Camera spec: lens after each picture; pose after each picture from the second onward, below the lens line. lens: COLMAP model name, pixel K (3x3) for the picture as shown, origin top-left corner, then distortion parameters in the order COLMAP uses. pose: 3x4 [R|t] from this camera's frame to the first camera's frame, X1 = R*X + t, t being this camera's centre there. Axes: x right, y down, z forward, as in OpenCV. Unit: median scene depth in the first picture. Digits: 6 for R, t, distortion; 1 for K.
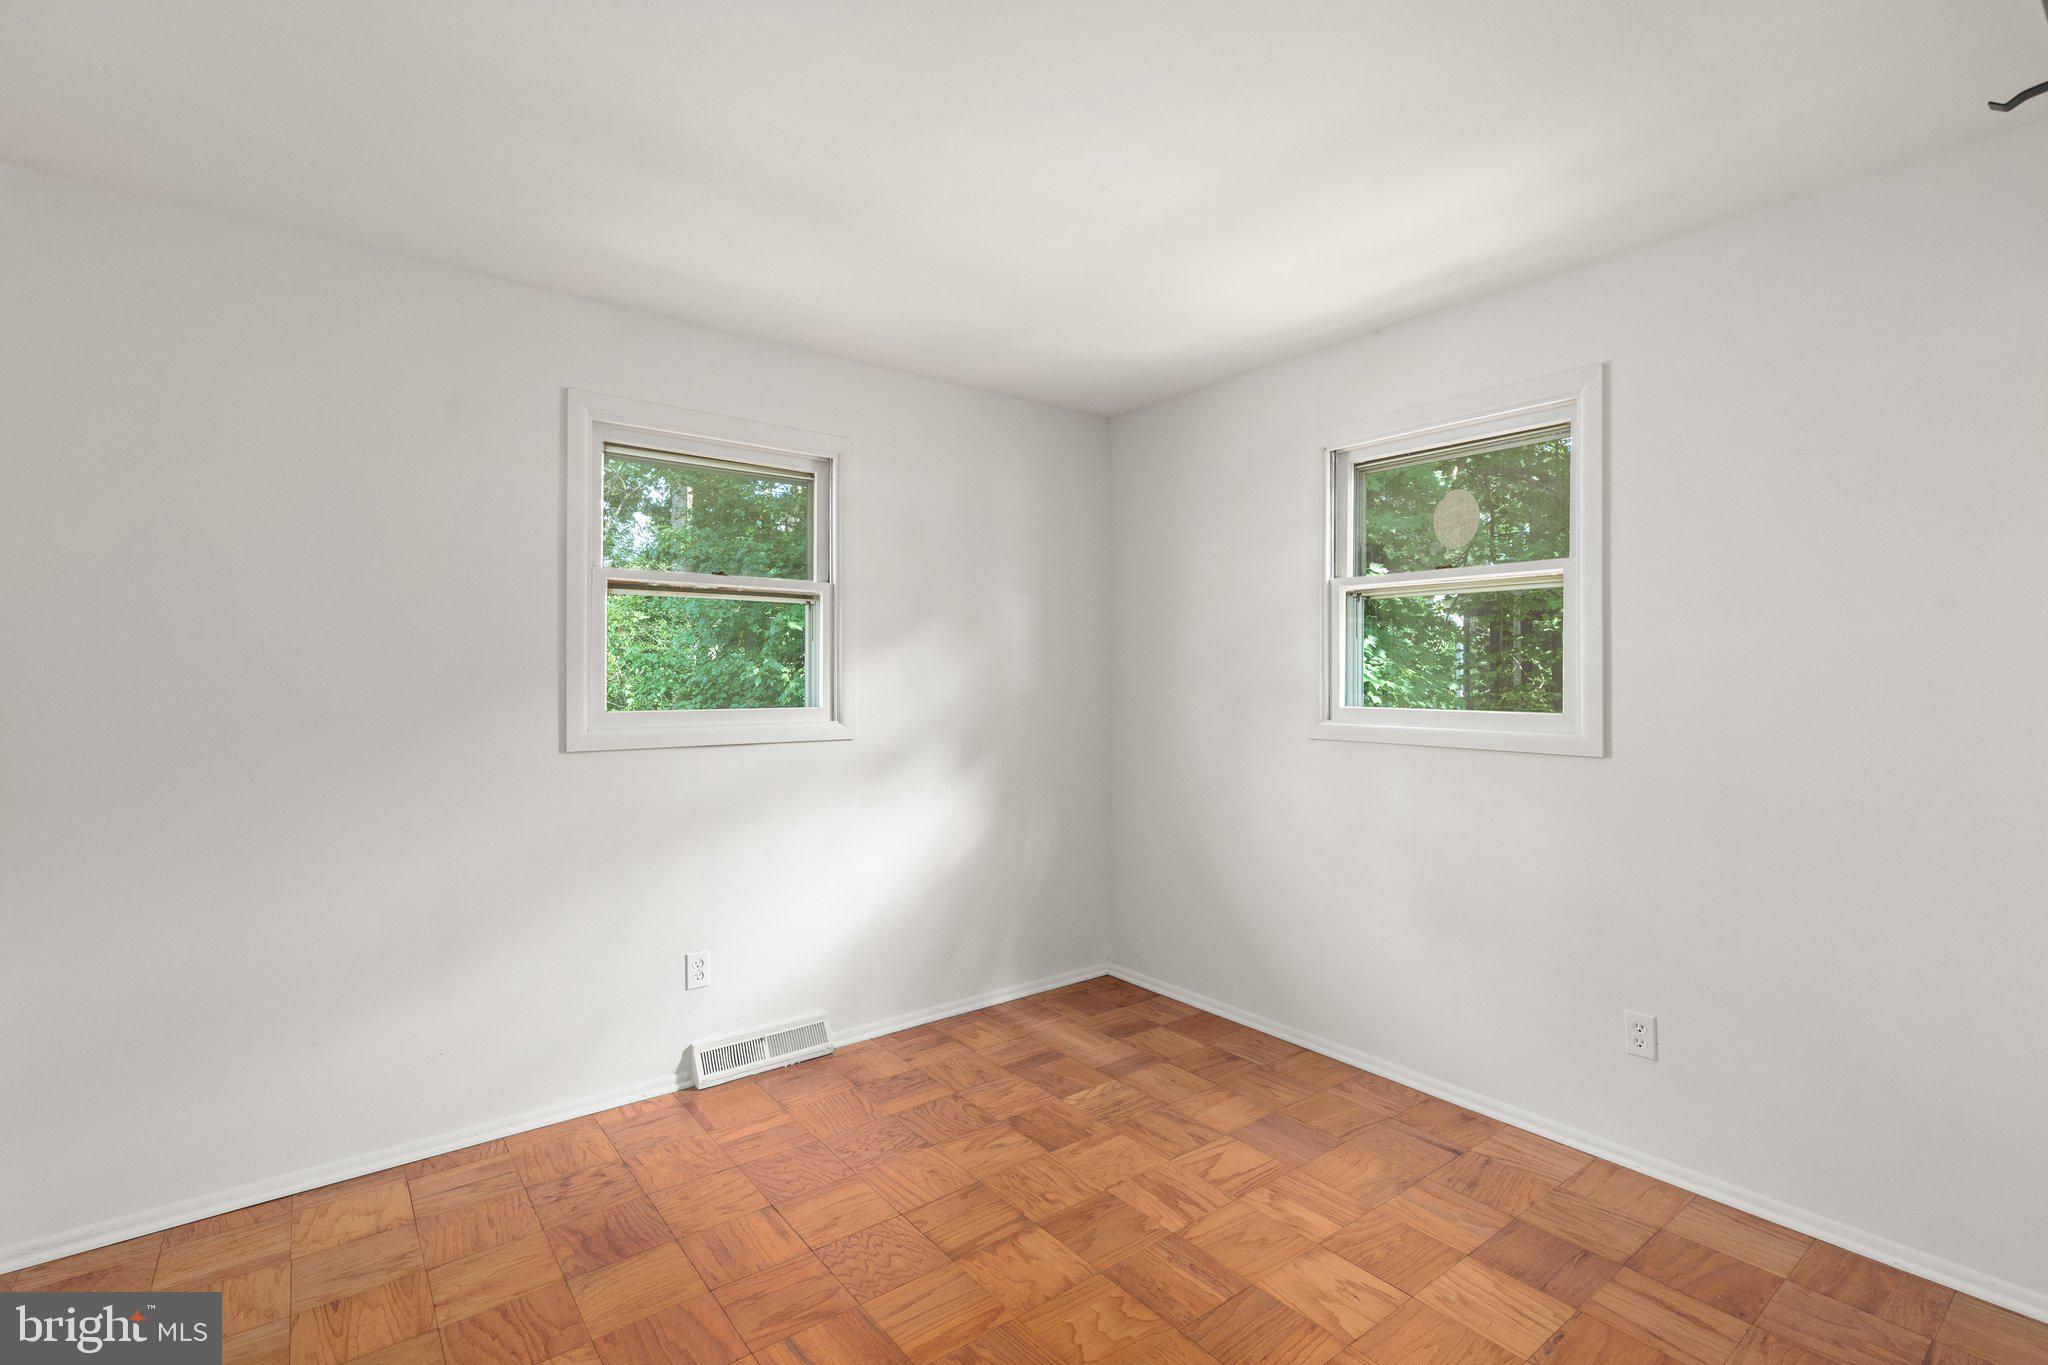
lens RADIAL K [[925.8, 0, 1027.8], [0, 925.8, 669.8], [0, 0, 1]] dist [0.005152, -0.001117]
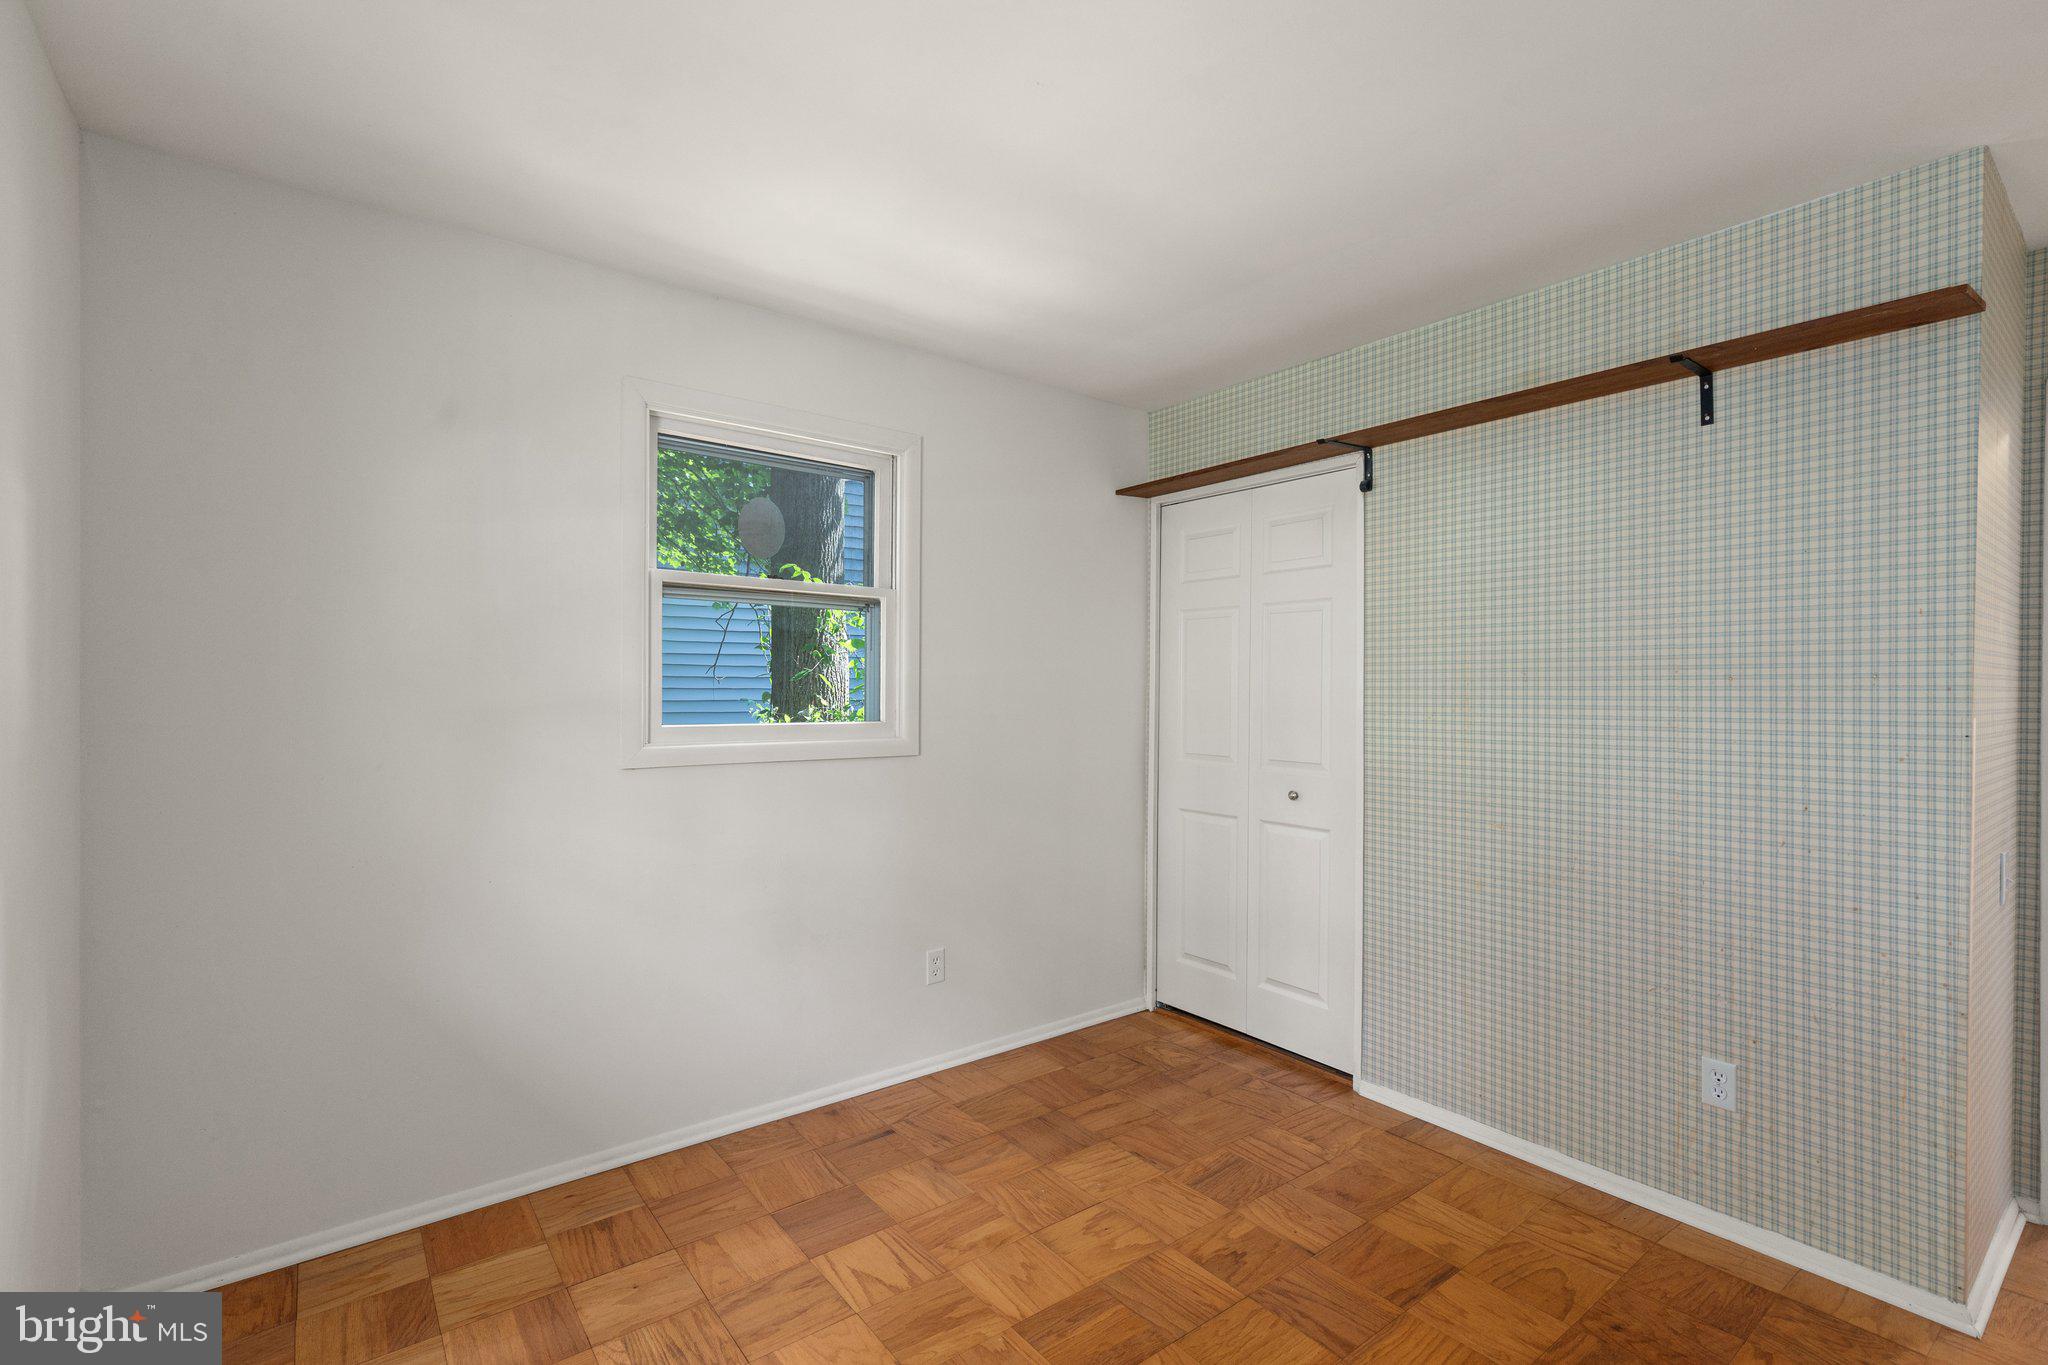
lens RADIAL K [[925.8, 0, 1027.6], [0, 925.8, 697.4], [0, 0, 1]] dist [0.005152, -0.001117]
pose [[0.007571, -0.013380, 0.999882, -0.595265], [-0.008144, 0.999876, 0.013442, 0.000784], [-0.999938, -0.008245, 0.007461, 0.826215]]
